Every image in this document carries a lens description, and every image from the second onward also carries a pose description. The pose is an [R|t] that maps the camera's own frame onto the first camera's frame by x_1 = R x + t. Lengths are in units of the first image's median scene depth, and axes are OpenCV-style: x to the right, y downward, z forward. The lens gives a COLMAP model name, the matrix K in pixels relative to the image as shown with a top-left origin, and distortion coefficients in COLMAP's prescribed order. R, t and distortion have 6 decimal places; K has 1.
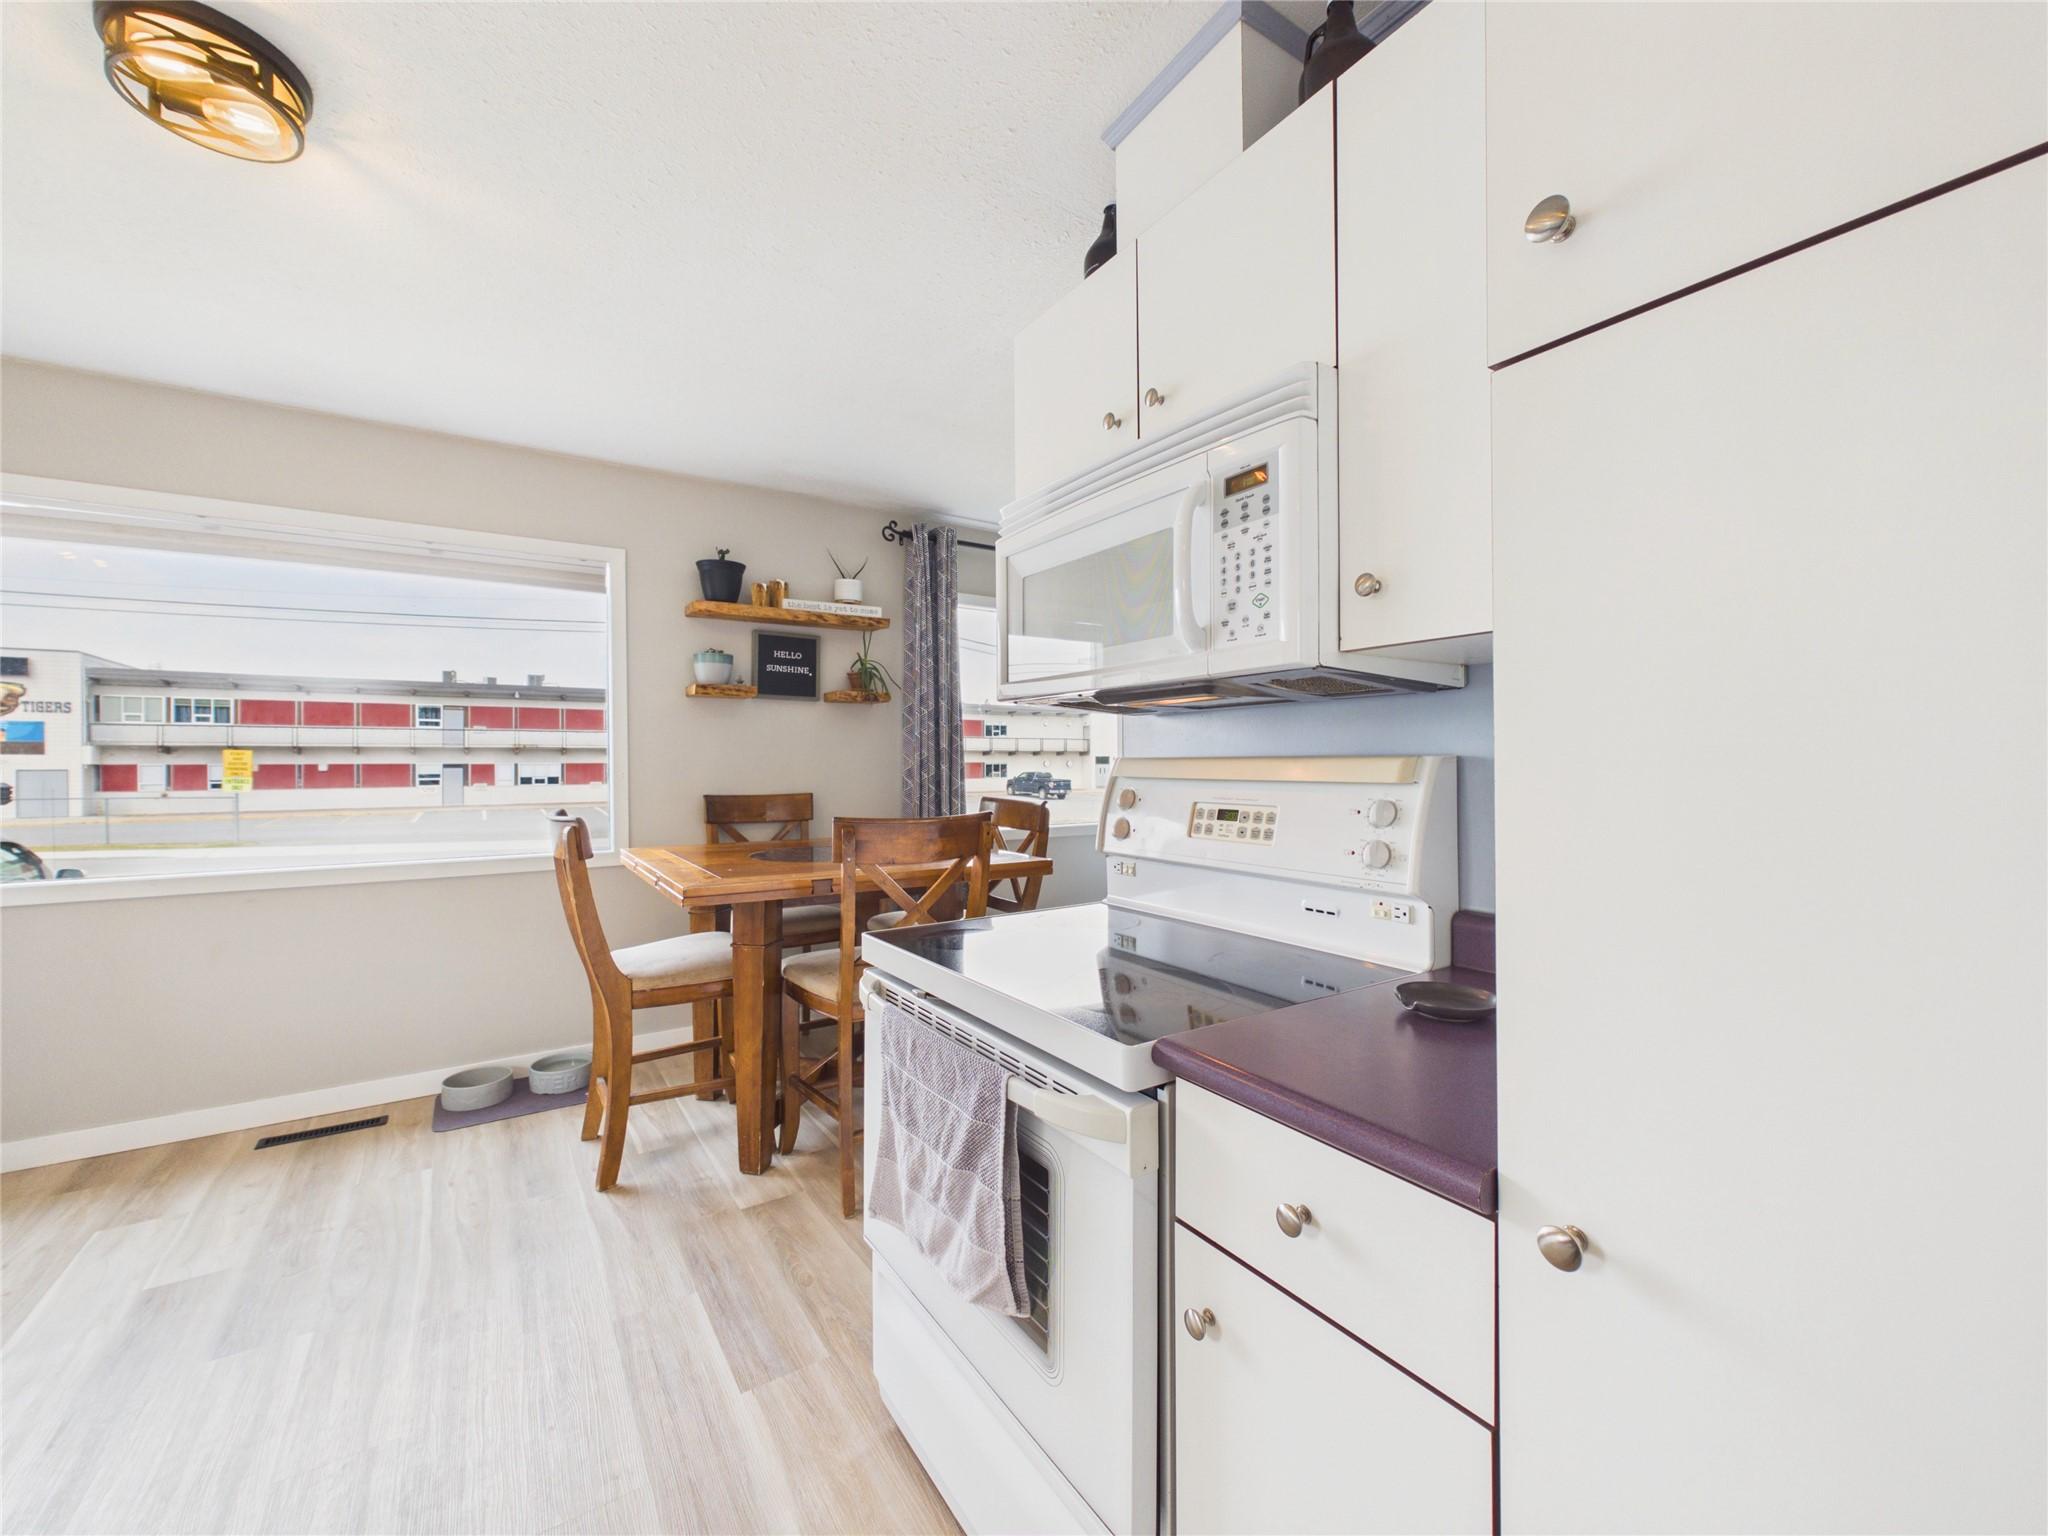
lens RADIAL K [[826.3, 0, 1017.8], [0, 826.3, 768.9], [0, 0, 1]] dist [0.002749, -0.000580]
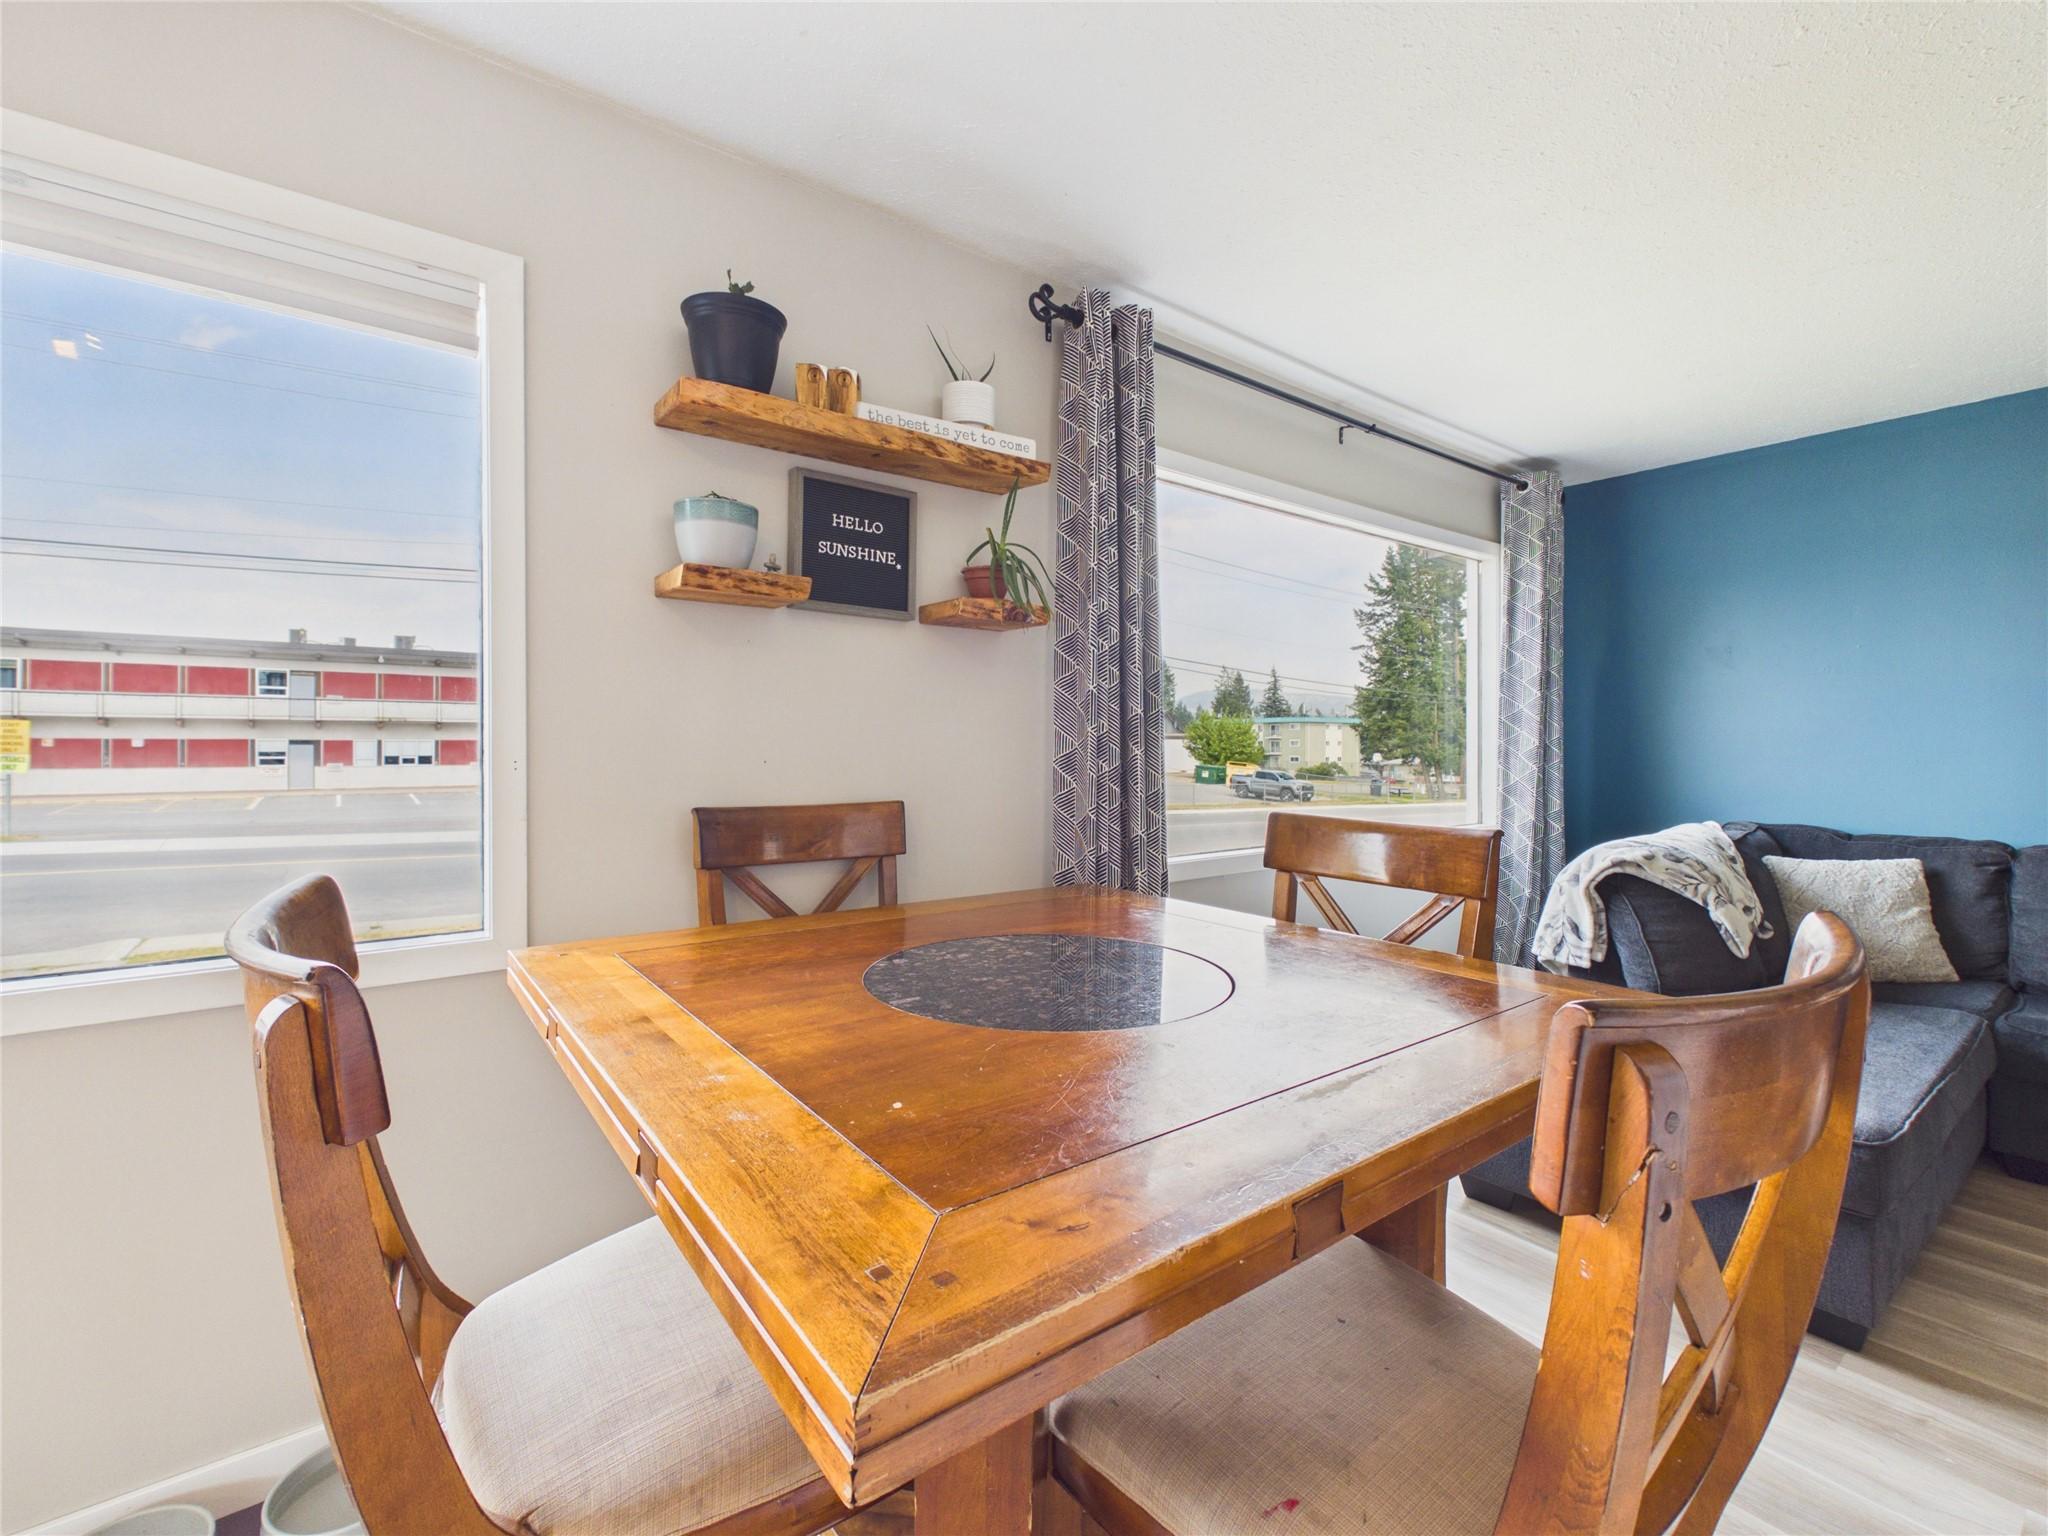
lens RADIAL K [[896.7, 0, 1017.8], [0, 896.7, 750.9], [0, 0, 1]] dist [-0.002035, 0.000168]
pose [[0.997506, 0.007571, 0.070181, -0.203805], [-0.007599, 0.999971, 0.000129, -0.001822], [-0.070178, -0.000662, 0.997534, 0.422559]]
